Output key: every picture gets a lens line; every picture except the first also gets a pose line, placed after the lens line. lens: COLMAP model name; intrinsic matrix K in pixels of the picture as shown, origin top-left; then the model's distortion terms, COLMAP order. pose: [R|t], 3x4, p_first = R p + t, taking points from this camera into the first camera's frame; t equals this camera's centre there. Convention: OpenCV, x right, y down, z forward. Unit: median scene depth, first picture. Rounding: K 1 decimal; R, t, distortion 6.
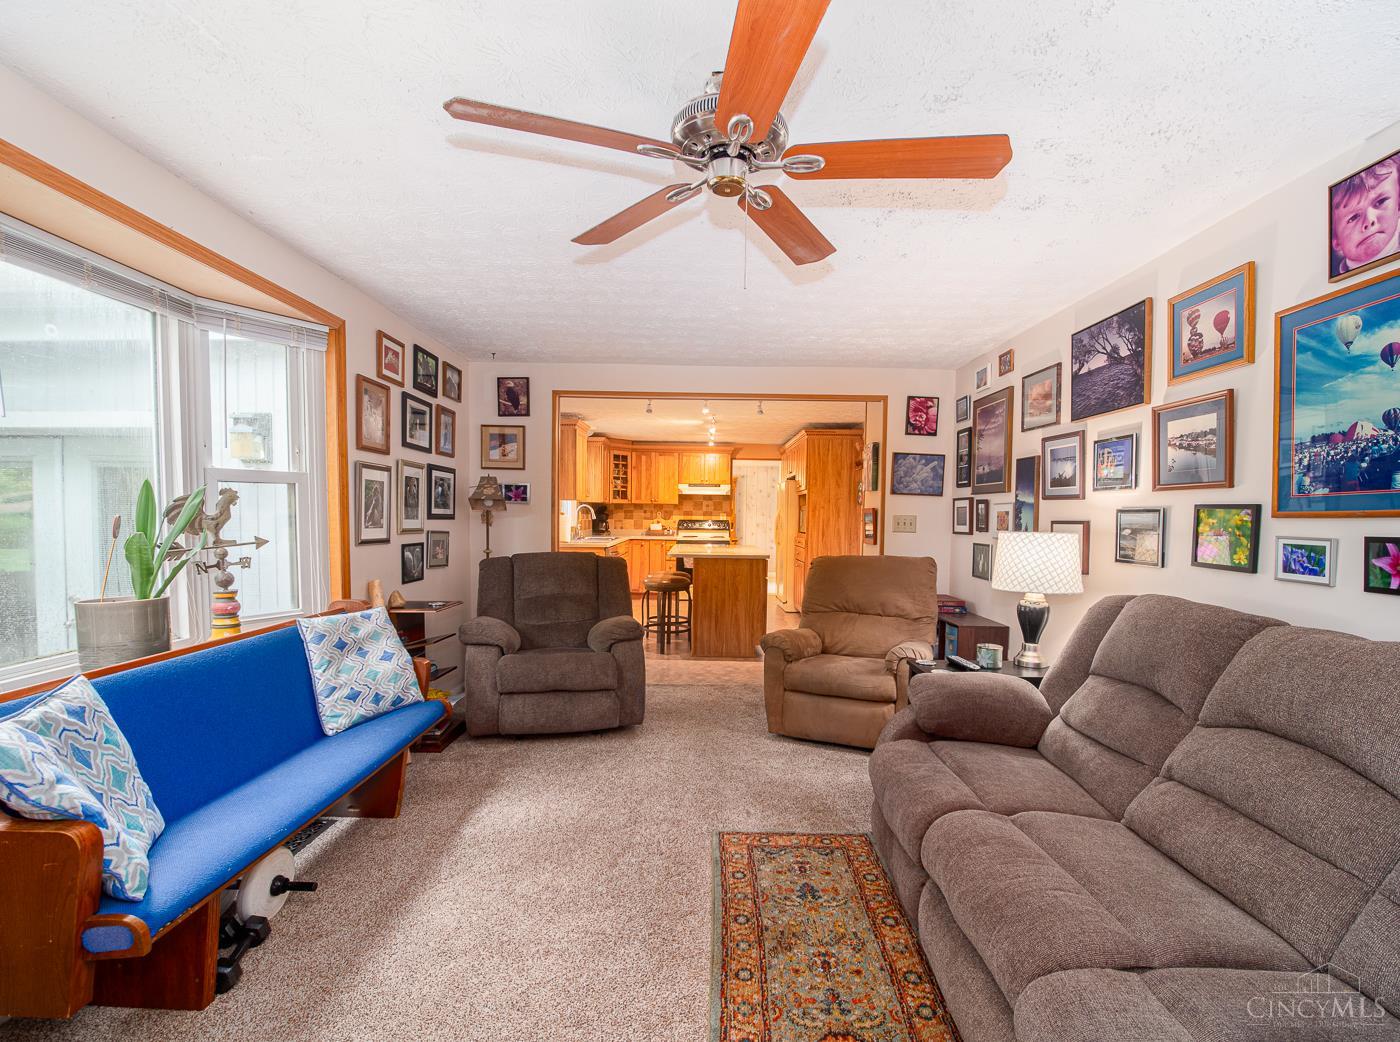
lens RADIAL K [[651.5, 0, 701.9], [0, 651.5, 543.9], [0, 0, 1]] dist [-0.000787, -0.000260]
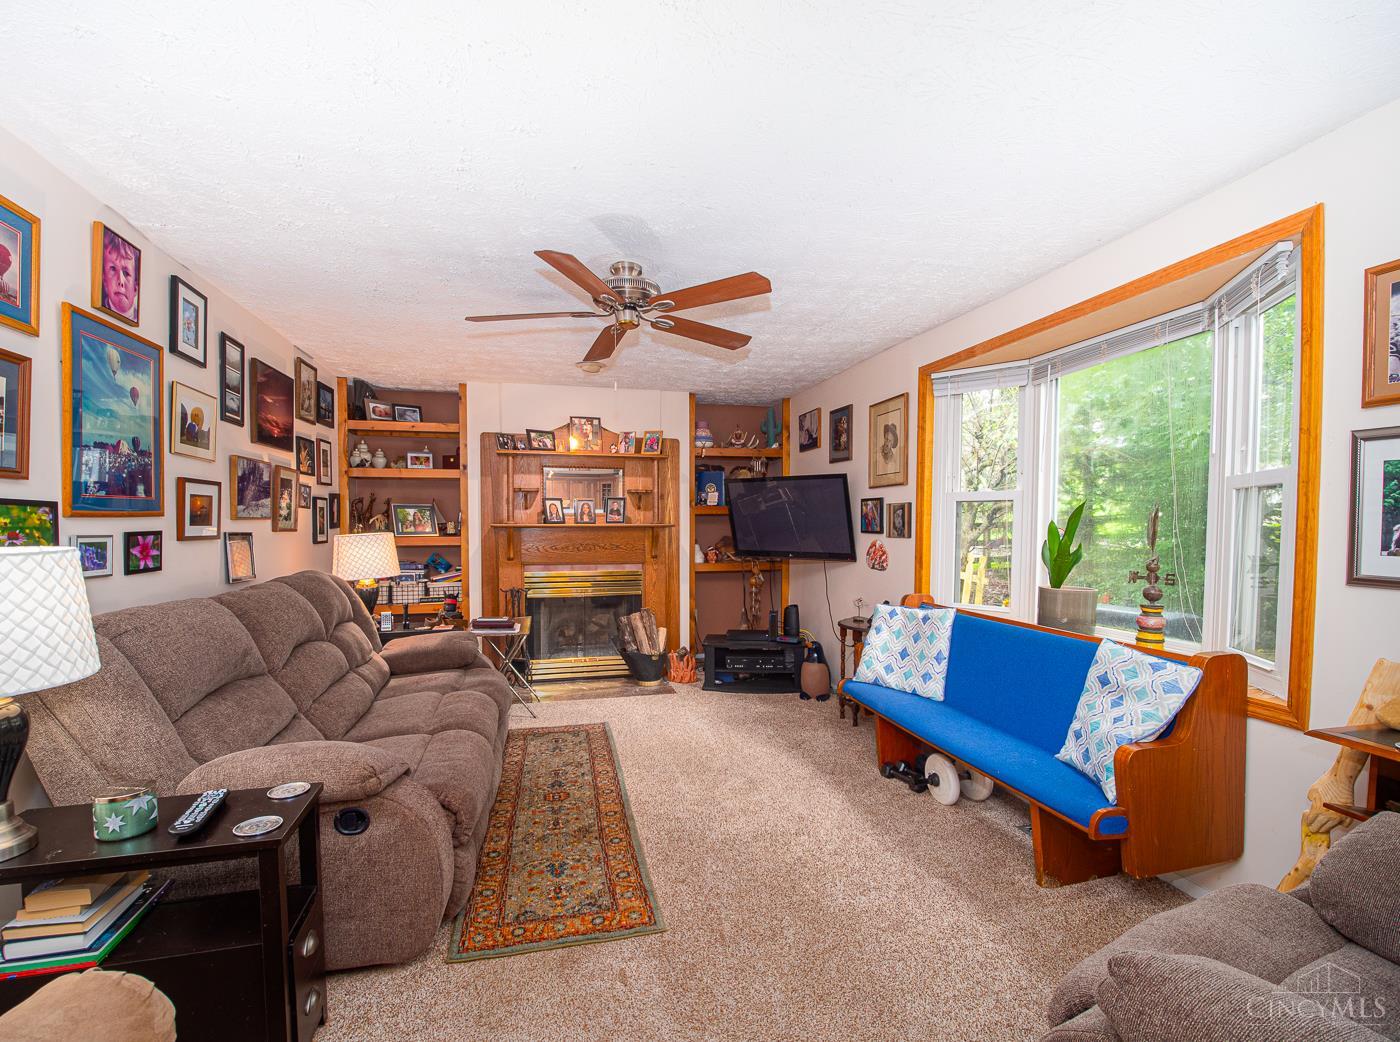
lens RADIAL K [[651.5, 0, 701.9], [0, 651.5, 543.9], [0, 0, 1]] dist [-0.000787, -0.000260]
pose [[-0.967760, -0.005107, -0.251824, 0.208770], [-0.023612, 0.997231, 0.070519, -0.086924], [0.250766, 0.074191, -0.965200, 2.092639]]
